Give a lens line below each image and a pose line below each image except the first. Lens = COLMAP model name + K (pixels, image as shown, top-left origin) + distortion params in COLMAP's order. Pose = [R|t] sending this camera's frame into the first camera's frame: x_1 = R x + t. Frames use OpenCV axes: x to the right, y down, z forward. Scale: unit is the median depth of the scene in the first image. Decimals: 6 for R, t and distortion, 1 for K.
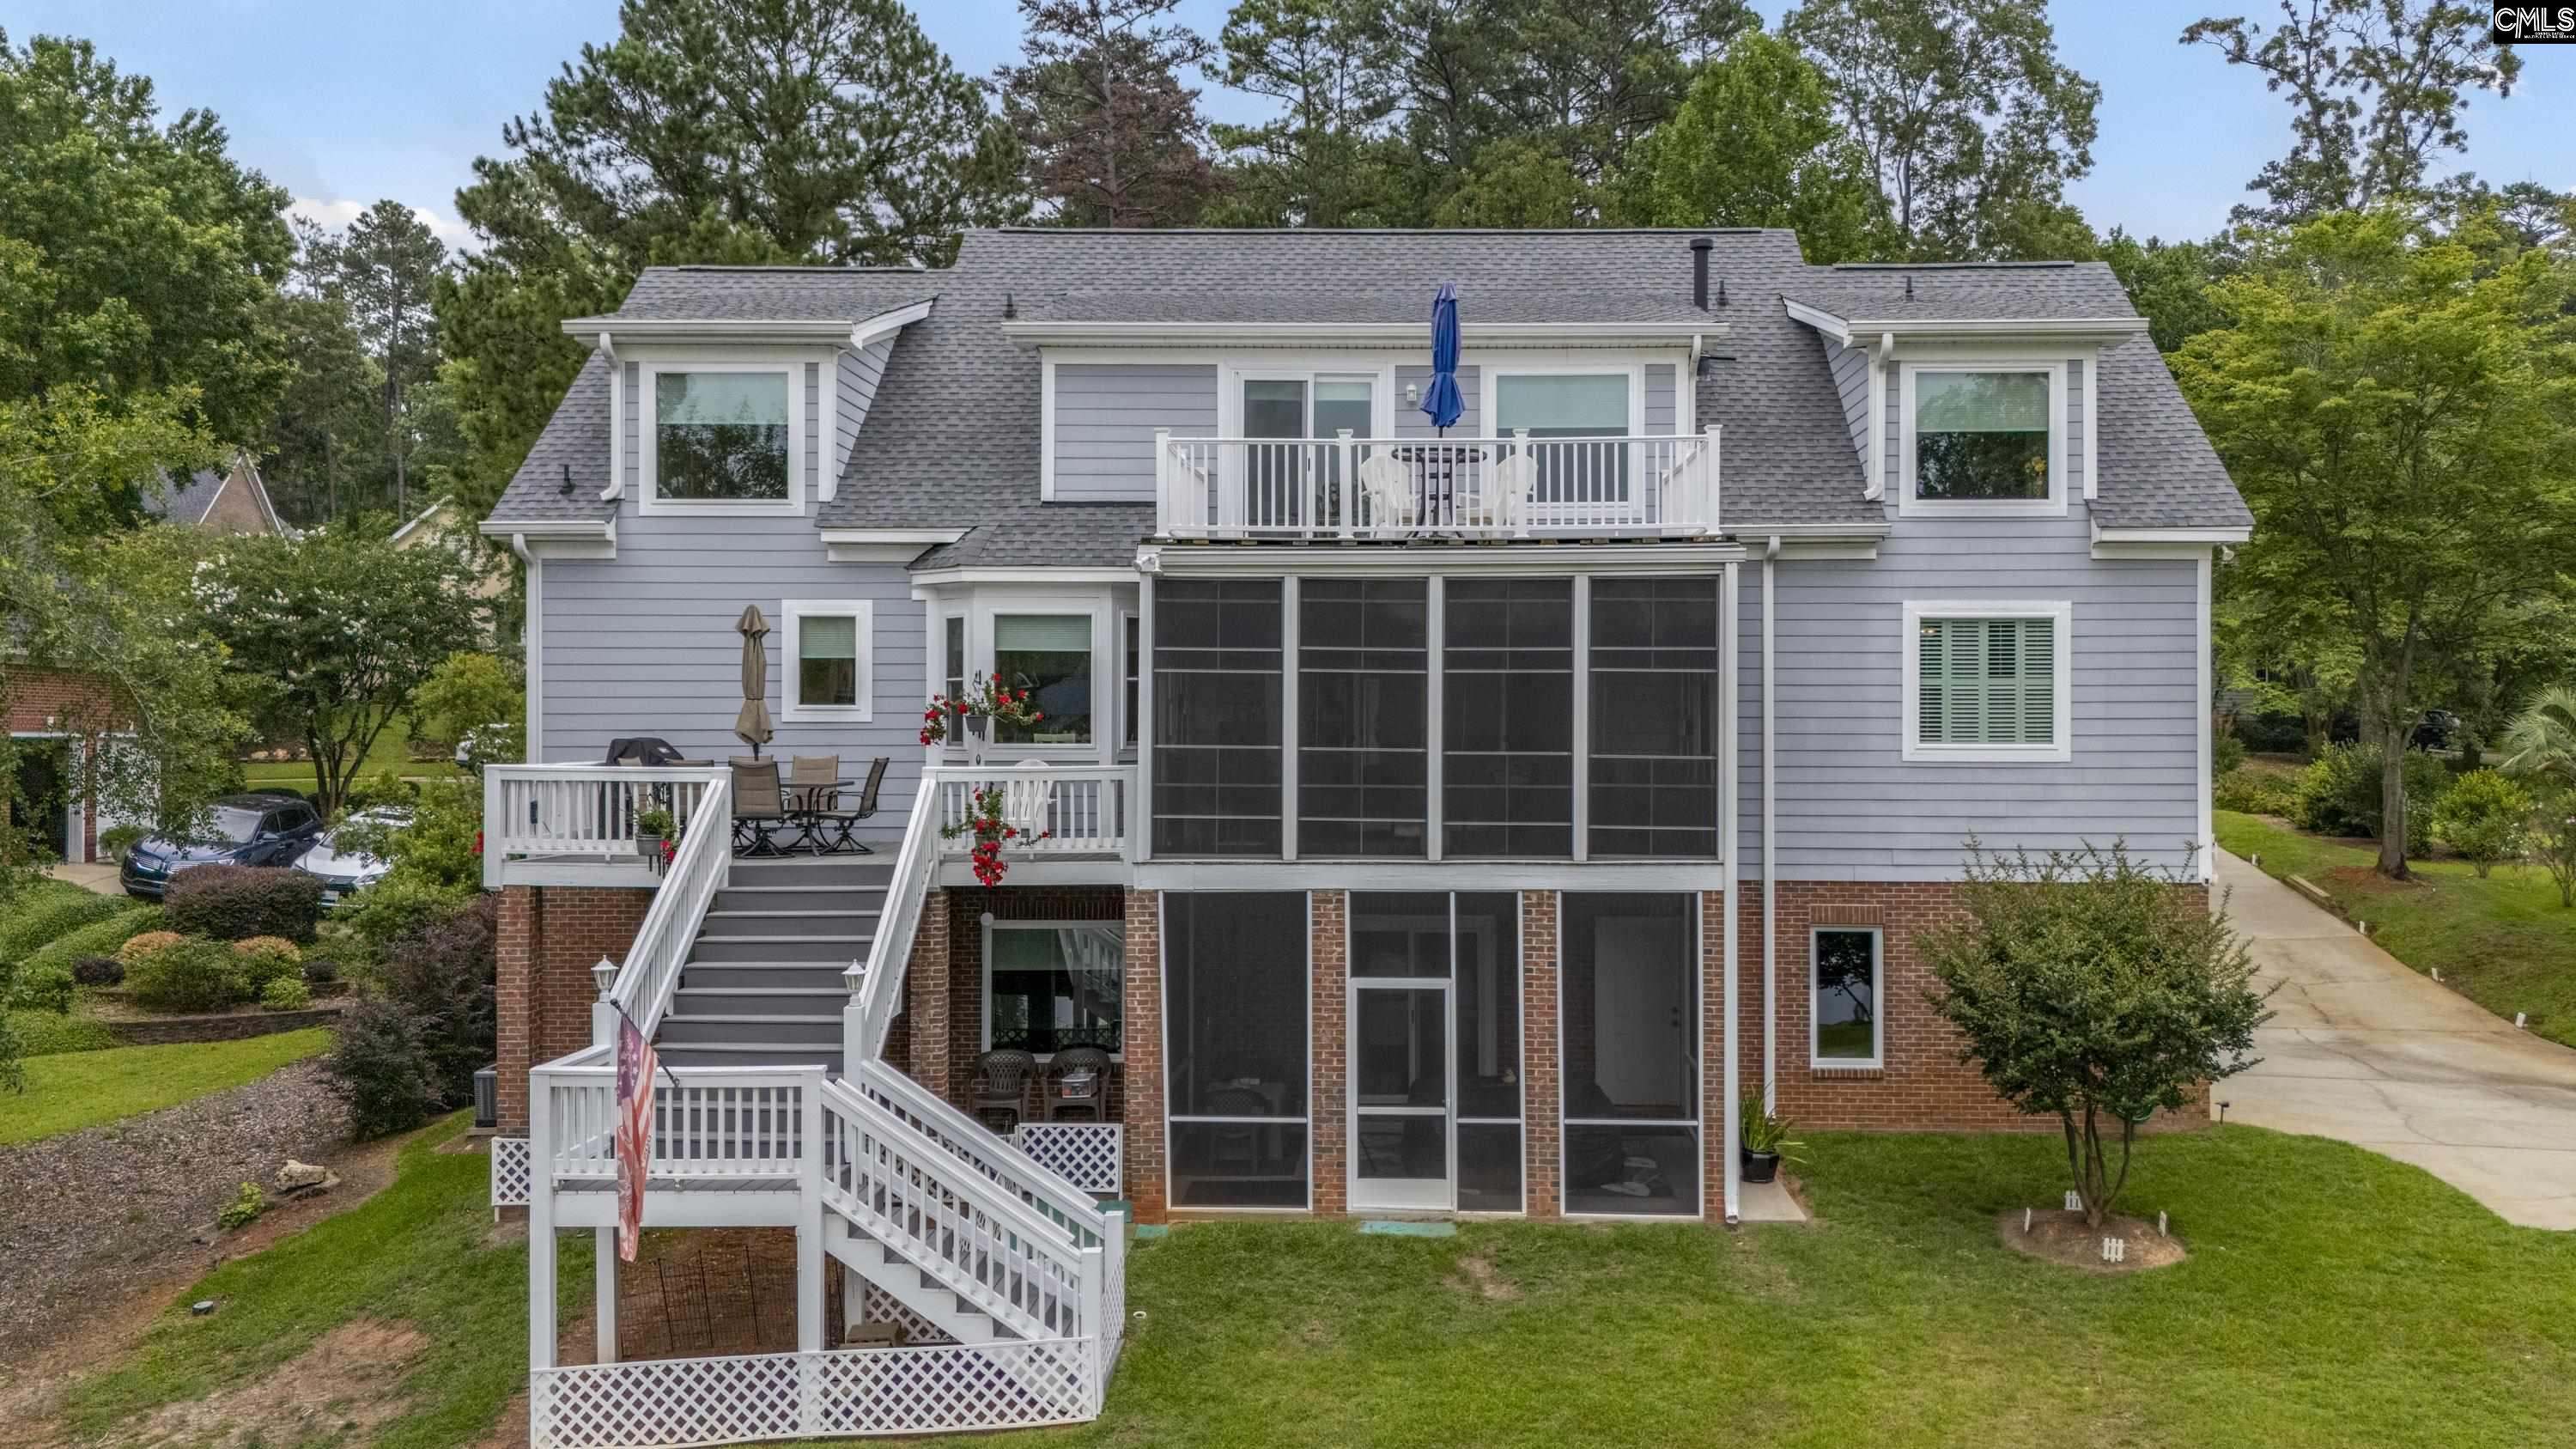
lens RADIAL K [[1809.8, 0, 1294.7], [0, 1809.8, 659.5], [0, 0, 1]] dist [0.085711, -0.000144]
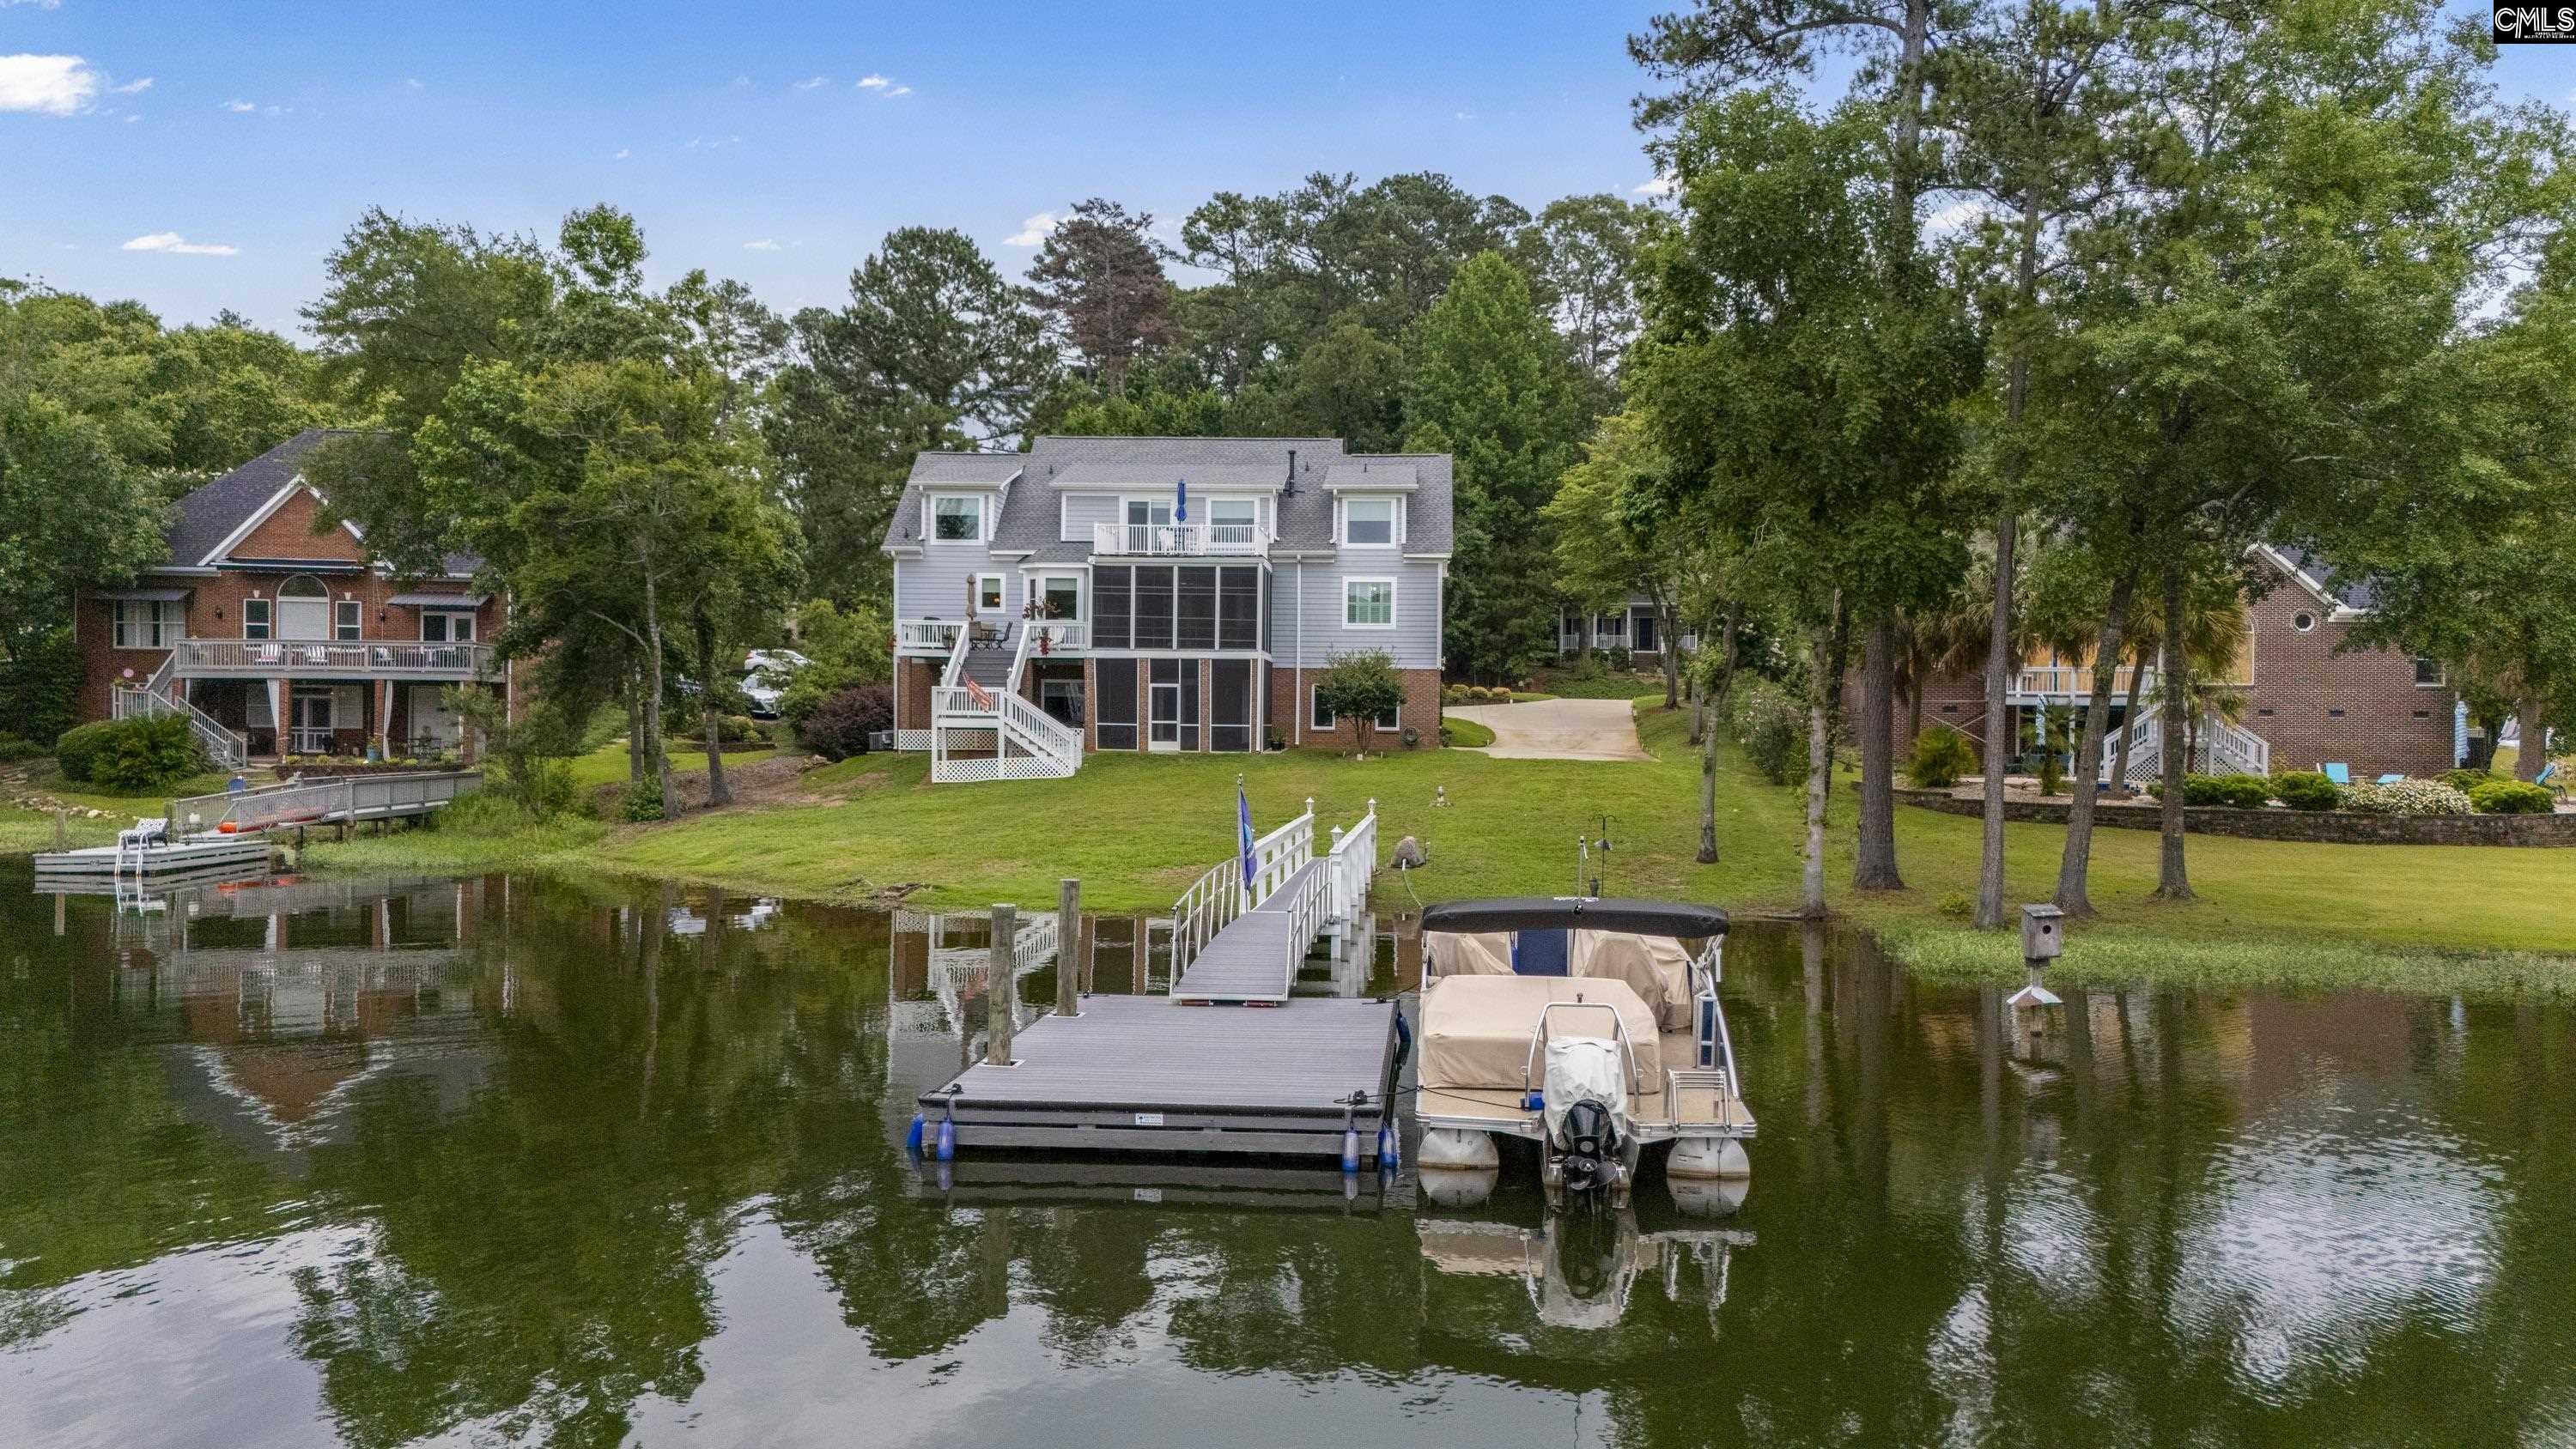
lens RADIAL K [[1870.3, 0, 1288.0], [0, 1870.3, 724.5], [0, 0, 1]] dist [0.092765, -0.132609]
pose [[0.999619, 0.010188, -0.025660, 0.359279], [-0.009360, 0.999438, 0.032198, 0.128187], [0.025974, -0.031945, 0.999152, -2.373565]]
